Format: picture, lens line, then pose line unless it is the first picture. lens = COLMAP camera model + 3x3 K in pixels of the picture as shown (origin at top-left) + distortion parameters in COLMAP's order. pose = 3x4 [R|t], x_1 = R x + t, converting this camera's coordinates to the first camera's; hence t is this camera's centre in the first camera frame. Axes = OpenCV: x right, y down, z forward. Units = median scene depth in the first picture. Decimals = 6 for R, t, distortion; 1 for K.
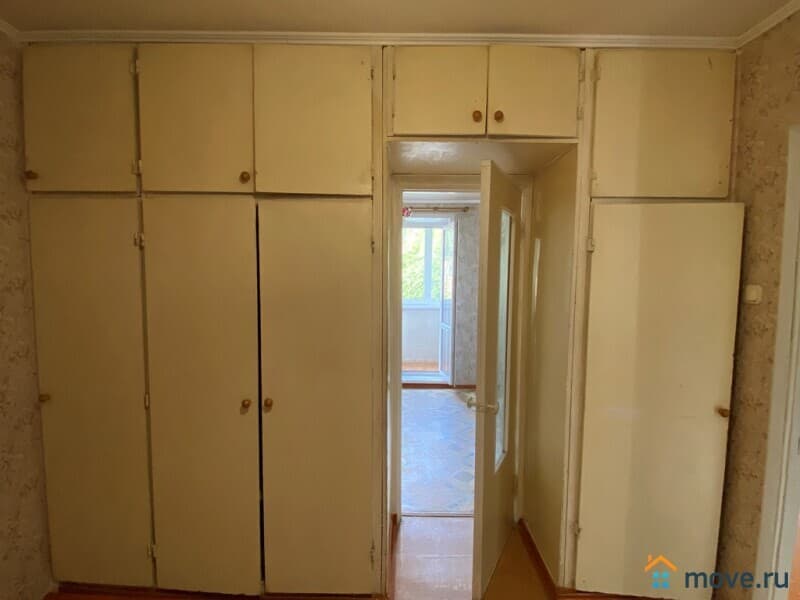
lens RADIAL K [[377.9, 0, 400.0], [0, 377.9, 300.0], [0, 0, 1]] dist [0.018105, -0.019397]
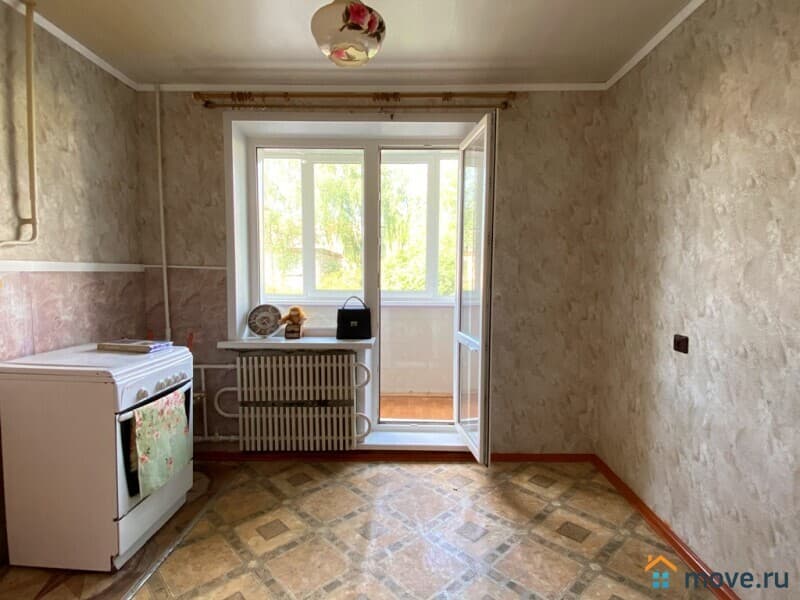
lens RADIAL K [[415.1, 0, 400.0], [0, 415.1, 300.0], [0, 0, 1]] dist [0.036000, -0.033459]
pose [[0.999834, -0.002376, -0.018068, 0.038592], [0.002376, 0.999997, -0.000054, 0.016667], [0.018068, 0.000011, 0.999837, 0.435465]]
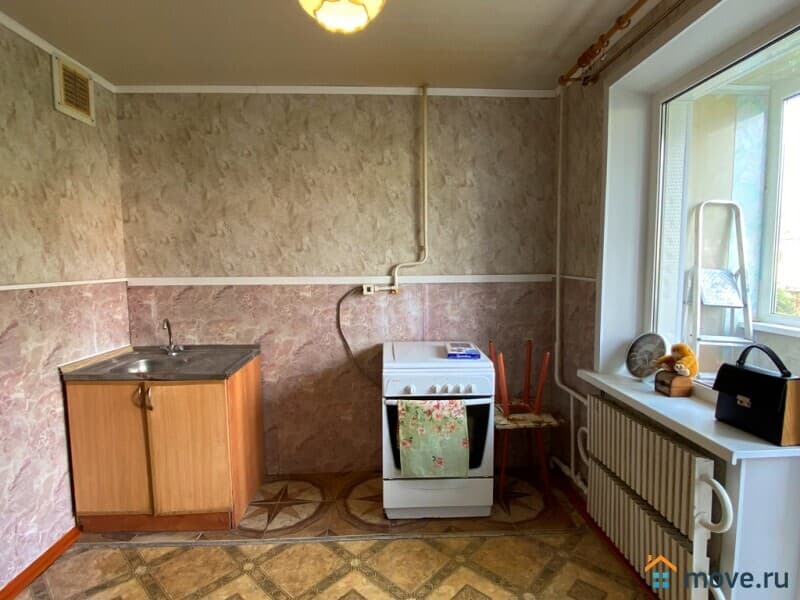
lens RADIAL K [[415.1, 0, 400.0], [0, 415.1, 300.0], [0, 0, 1]] dist [0.036000, -0.033459]
pose [[0.048006, 0.073386, -0.996147, 0.228633], [-0.057732, 0.995834, 0.070581, -0.024573], [0.997177, 0.054122, 0.052043, 0.757469]]
